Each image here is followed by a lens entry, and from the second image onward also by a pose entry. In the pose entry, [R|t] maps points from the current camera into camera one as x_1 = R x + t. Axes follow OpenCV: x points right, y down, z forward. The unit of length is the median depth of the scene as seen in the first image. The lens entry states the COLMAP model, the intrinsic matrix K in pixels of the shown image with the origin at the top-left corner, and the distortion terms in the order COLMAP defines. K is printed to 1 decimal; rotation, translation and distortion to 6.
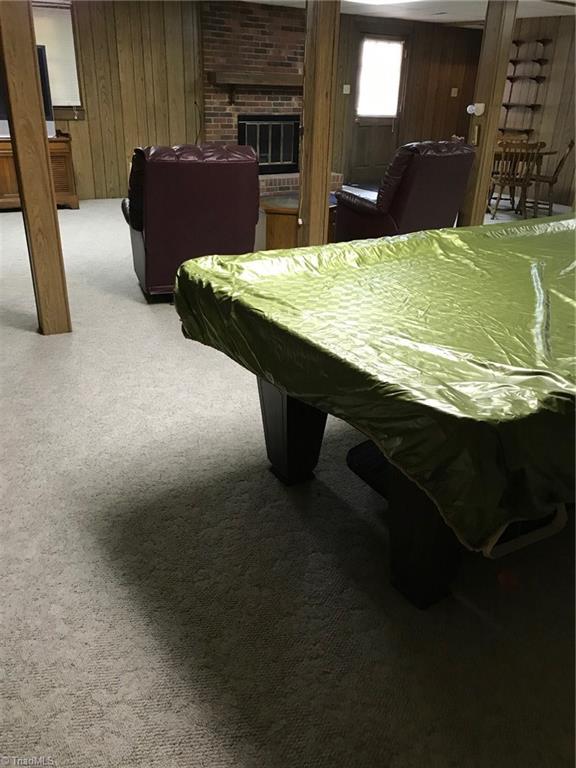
lens RADIAL K [[622.4, 0, 288.0], [0, 622.4, 384.0], [0, 0, 1]] dist [-0.062706, 0.161343]
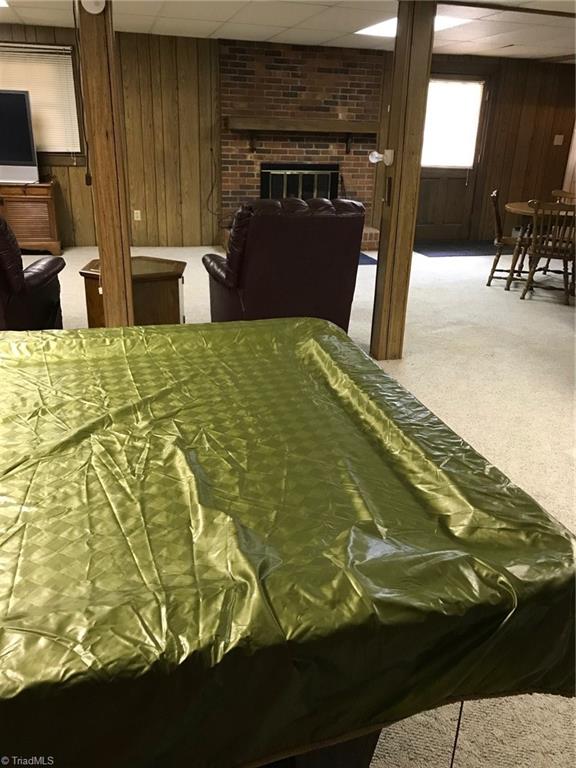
lens RADIAL K [[622.4, 0, 288.0], [0, 622.4, 384.0], [0, 0, 1]] dist [-0.062706, 0.161343]
pose [[0.947004, 0.118400, -0.298605, 0.266776], [-0.139027, 0.989089, -0.048730, -0.077675], [0.289577, 0.087661, 0.953132, 0.179051]]
